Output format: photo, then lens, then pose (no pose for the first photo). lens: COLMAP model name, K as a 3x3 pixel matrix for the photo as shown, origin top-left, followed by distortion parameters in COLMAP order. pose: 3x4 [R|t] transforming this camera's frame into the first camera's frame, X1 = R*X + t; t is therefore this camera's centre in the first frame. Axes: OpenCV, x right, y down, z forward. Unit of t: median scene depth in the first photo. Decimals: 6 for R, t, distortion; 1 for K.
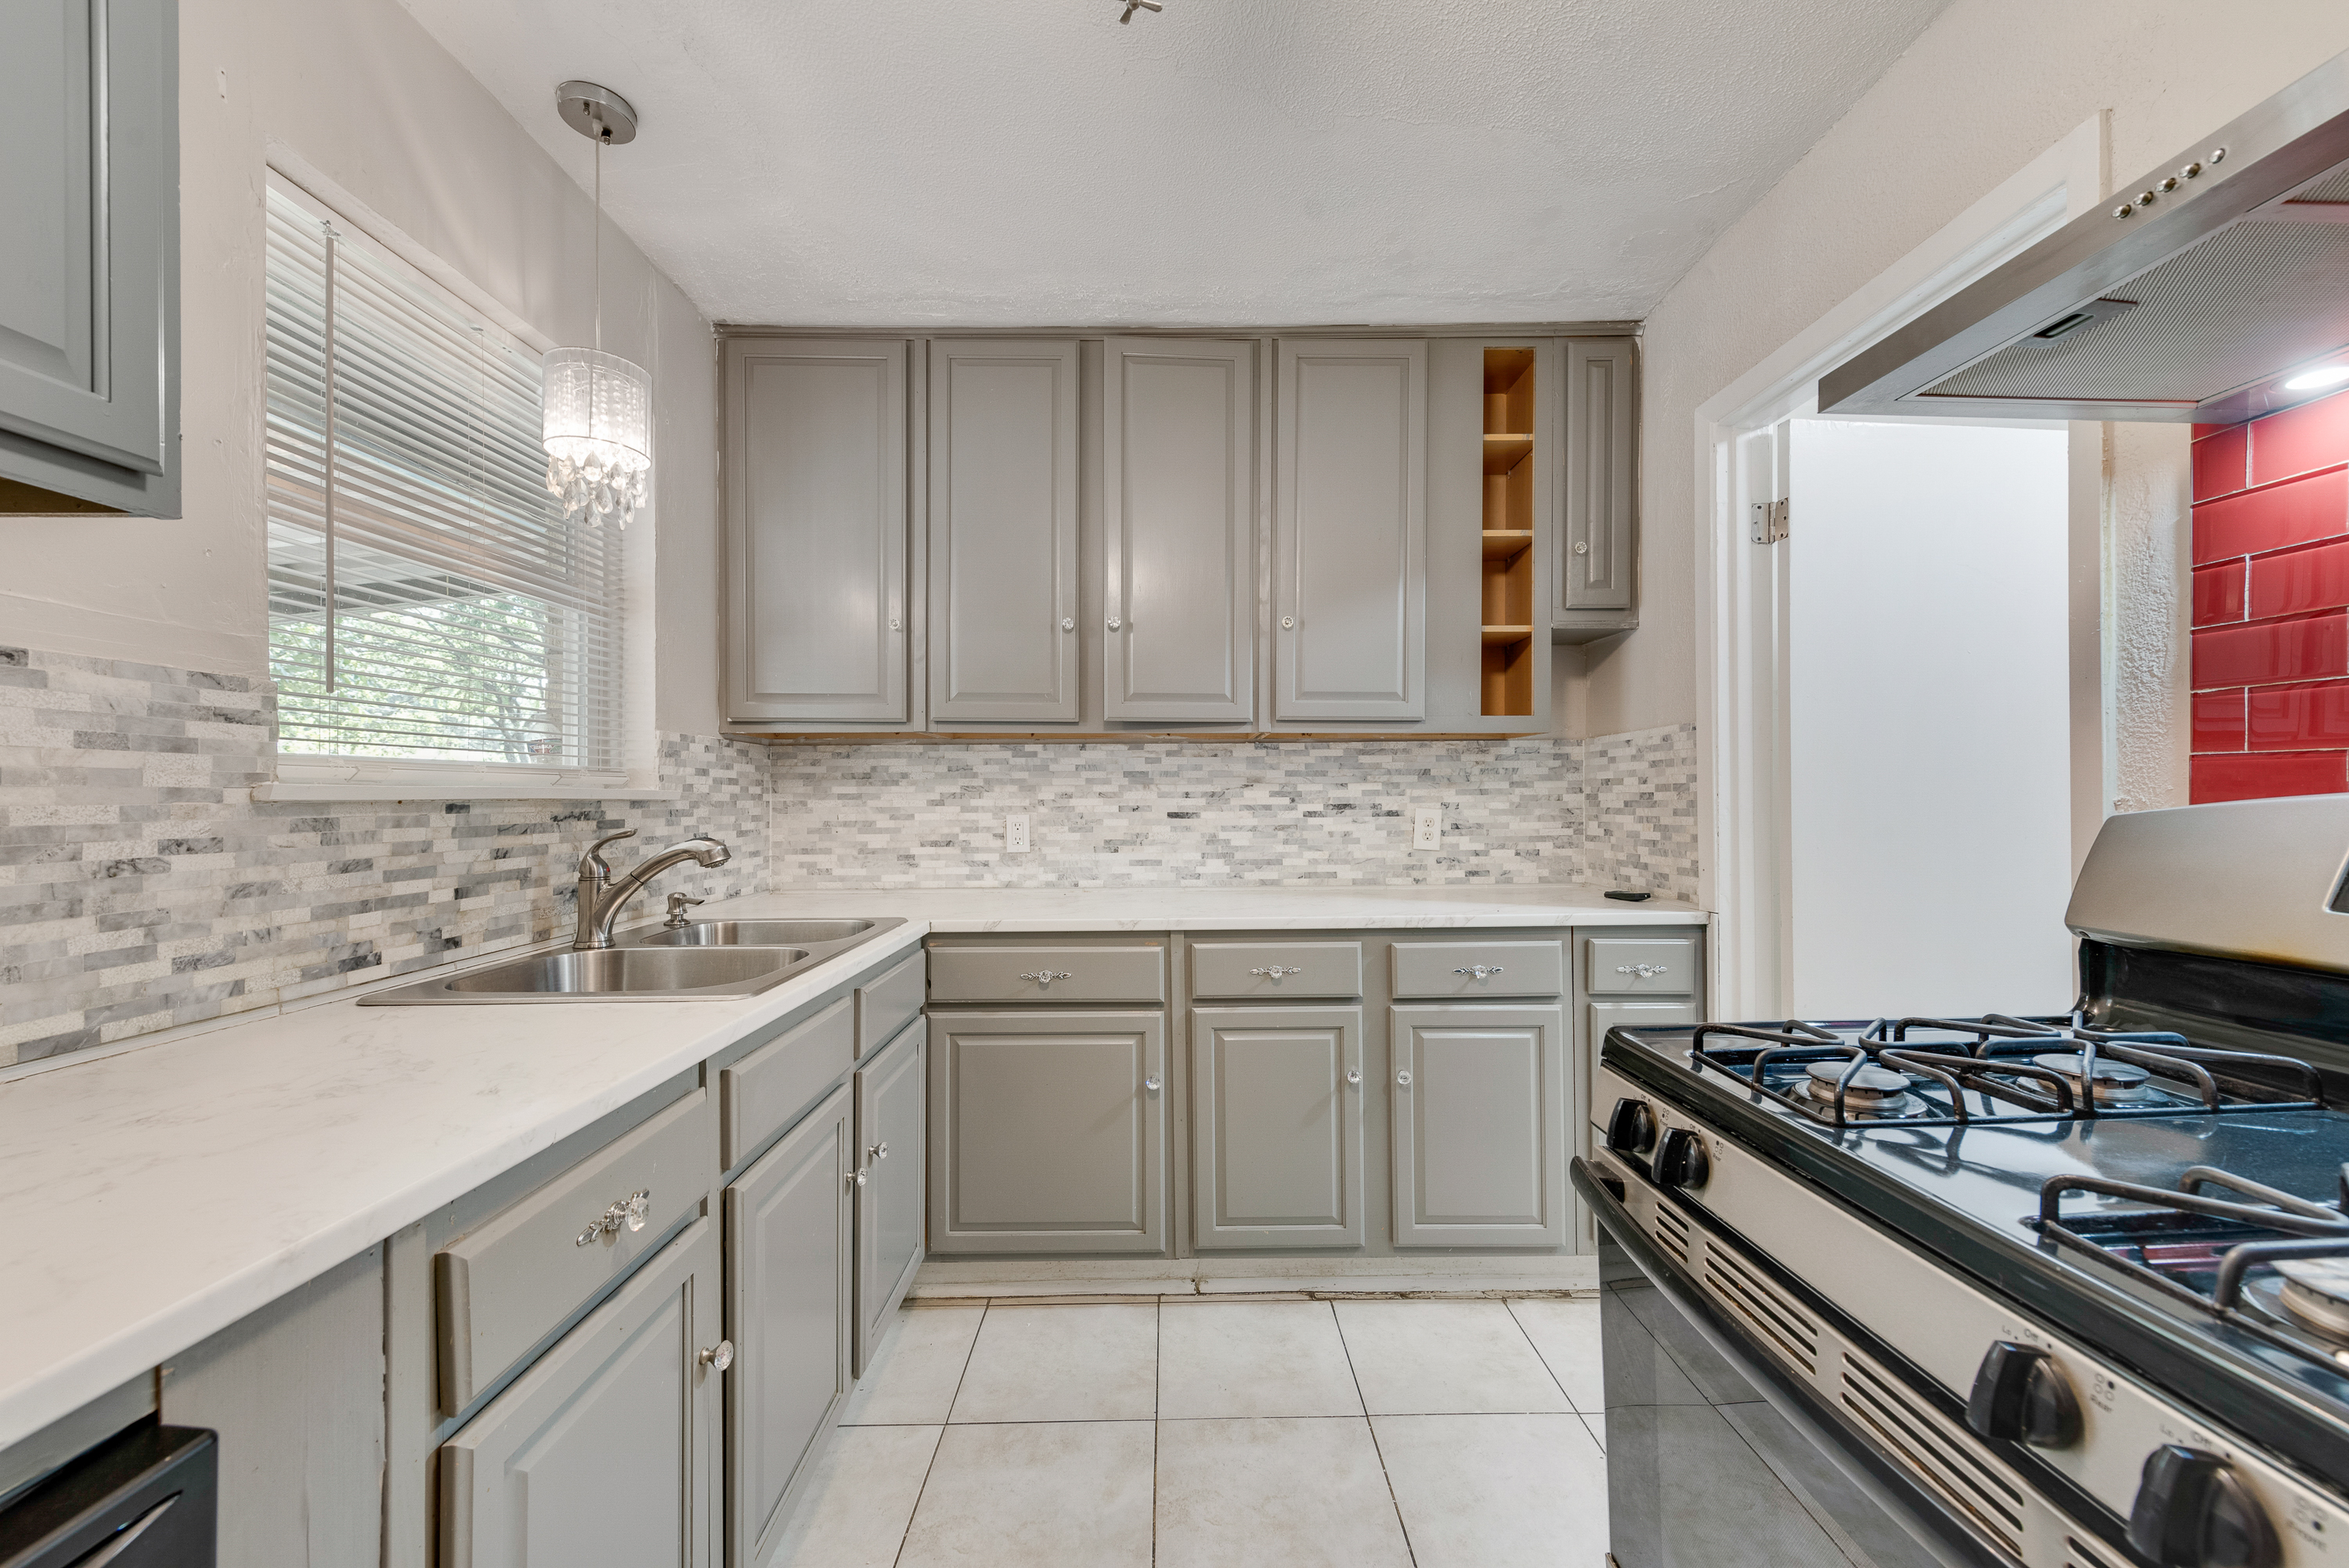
lens RADIAL K [[931.4, 0, 1177.3], [0, 931.4, 794.5], [0, 0, 1]] dist [0.019665, -0.006774]
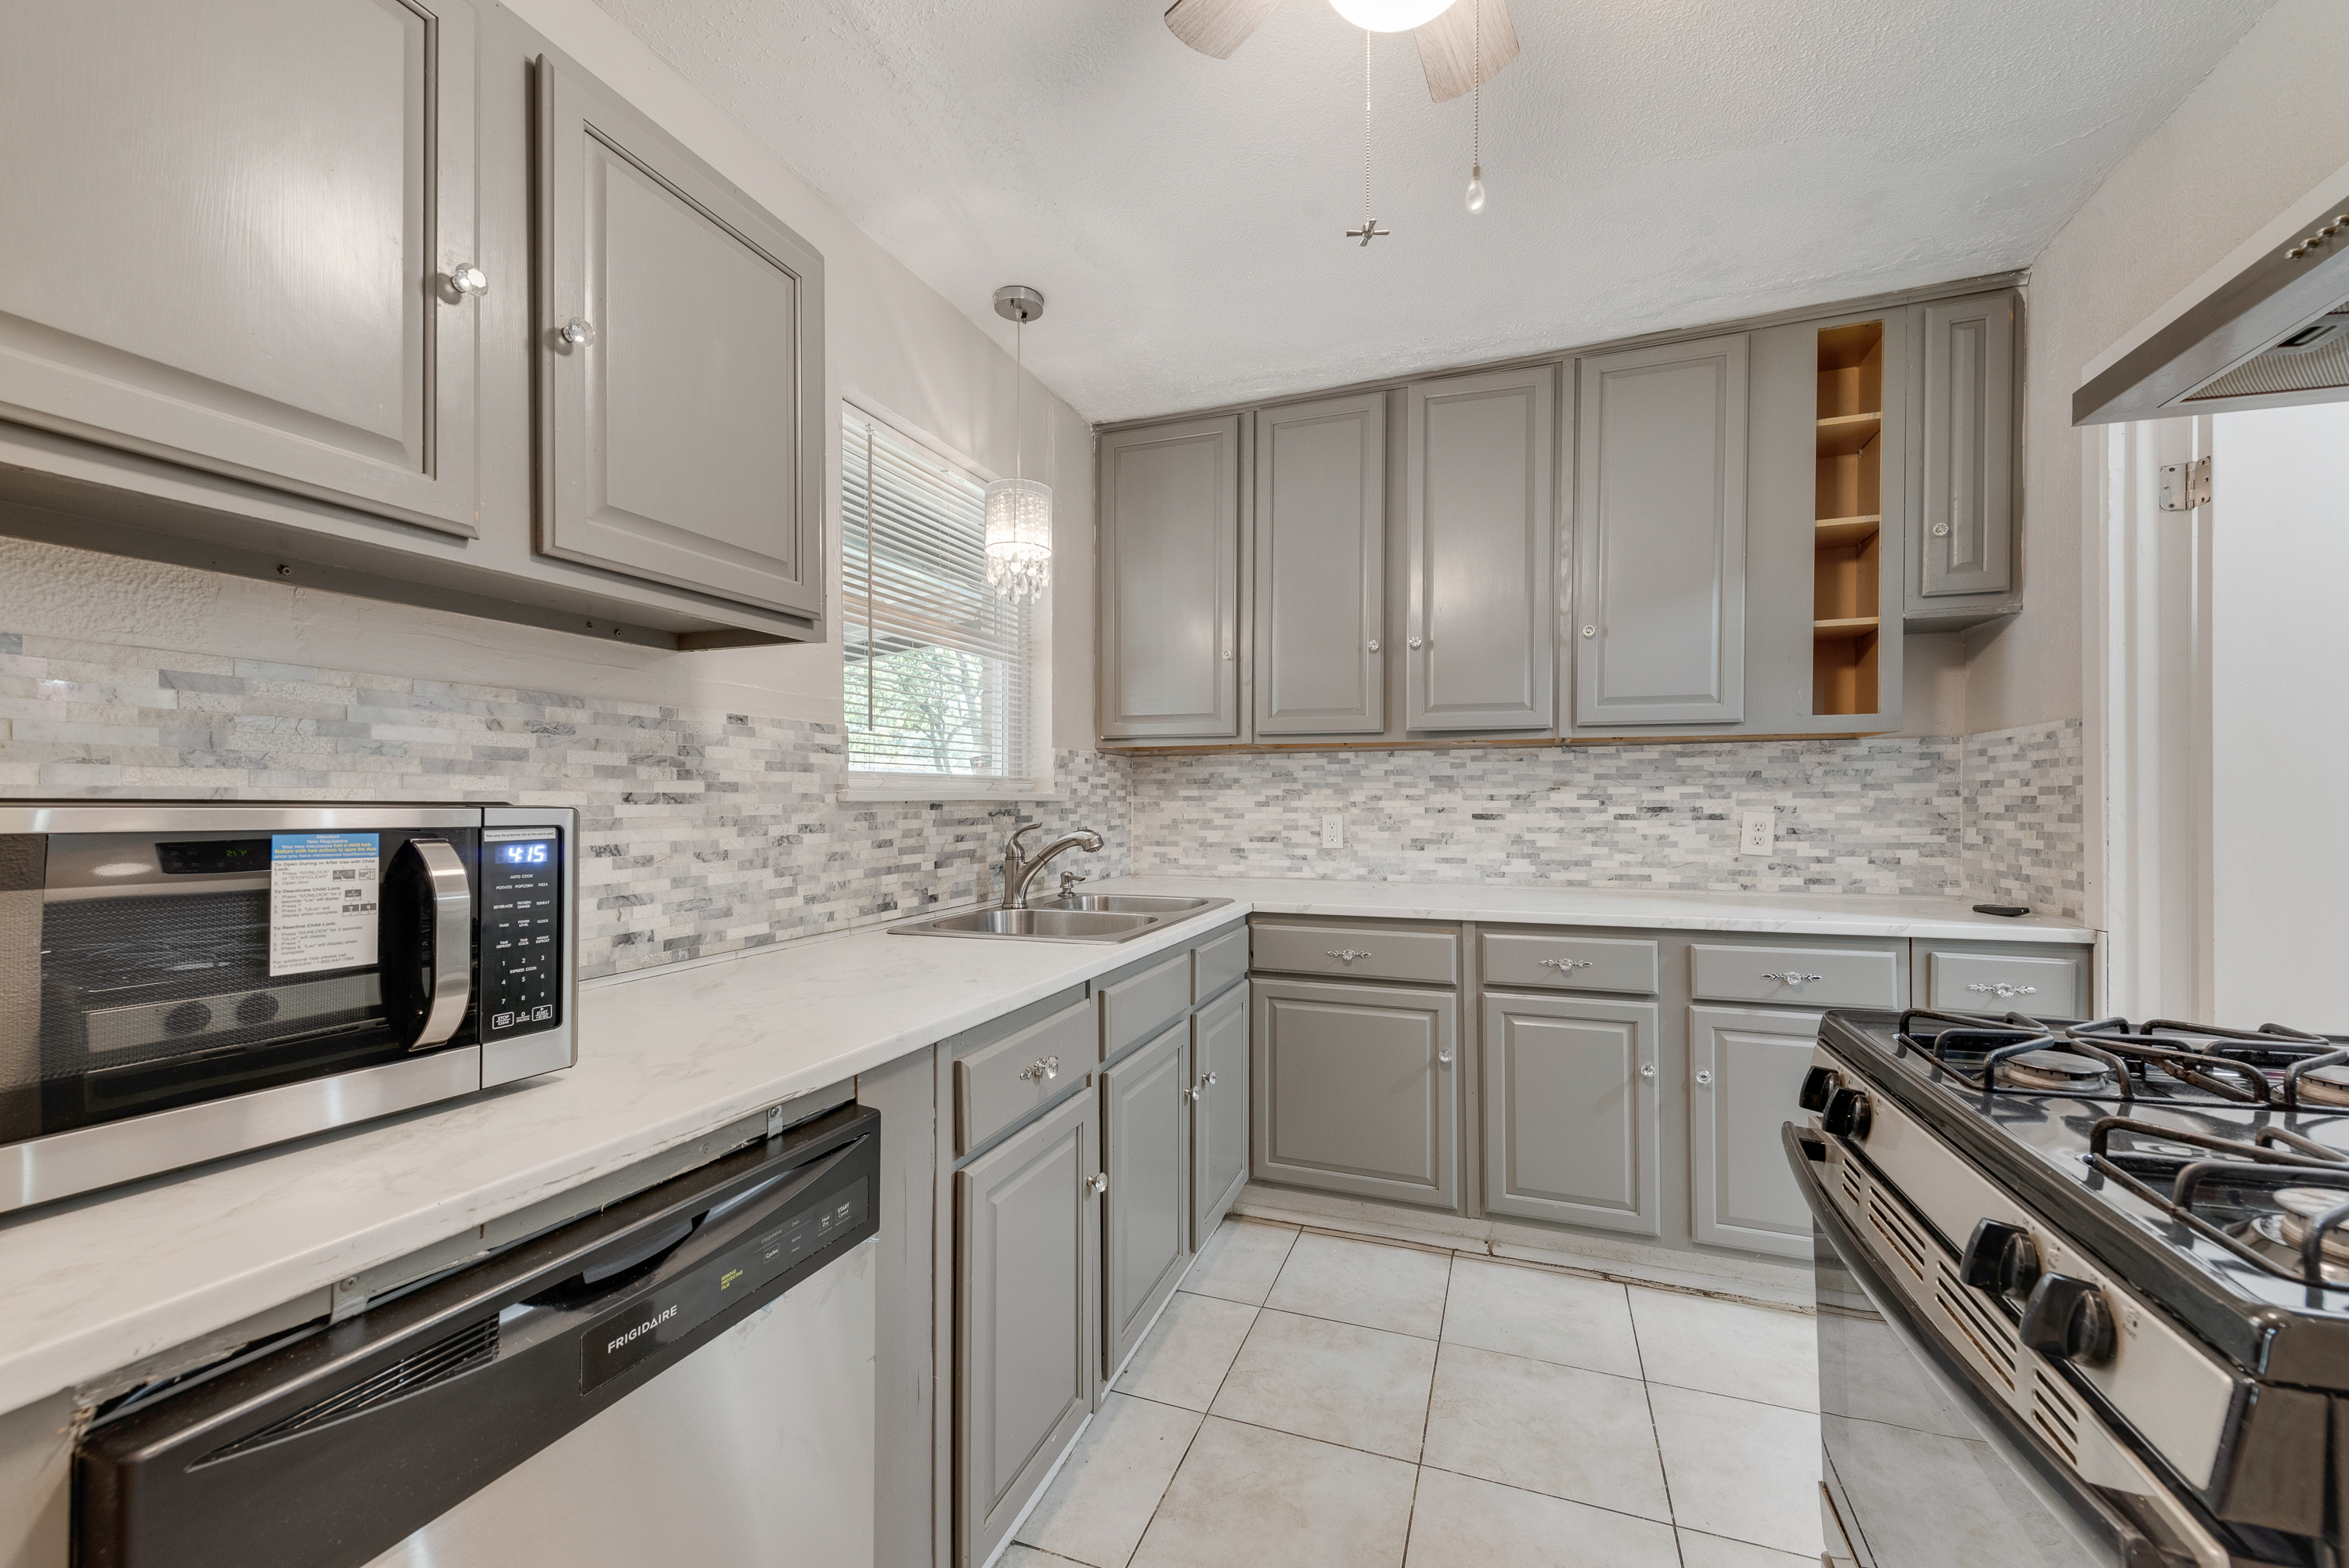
lens RADIAL K [[931.4, 0, 1177.3], [0, 931.4, 794.5], [0, 0, 1]] dist [0.019665, -0.006774]
pose [[0.934393, 0.000426, -0.356244, 0.062291], [-0.000925, 0.999999, -0.001230, -0.001625], [0.356243, 0.001479, 0.934392, -0.135975]]
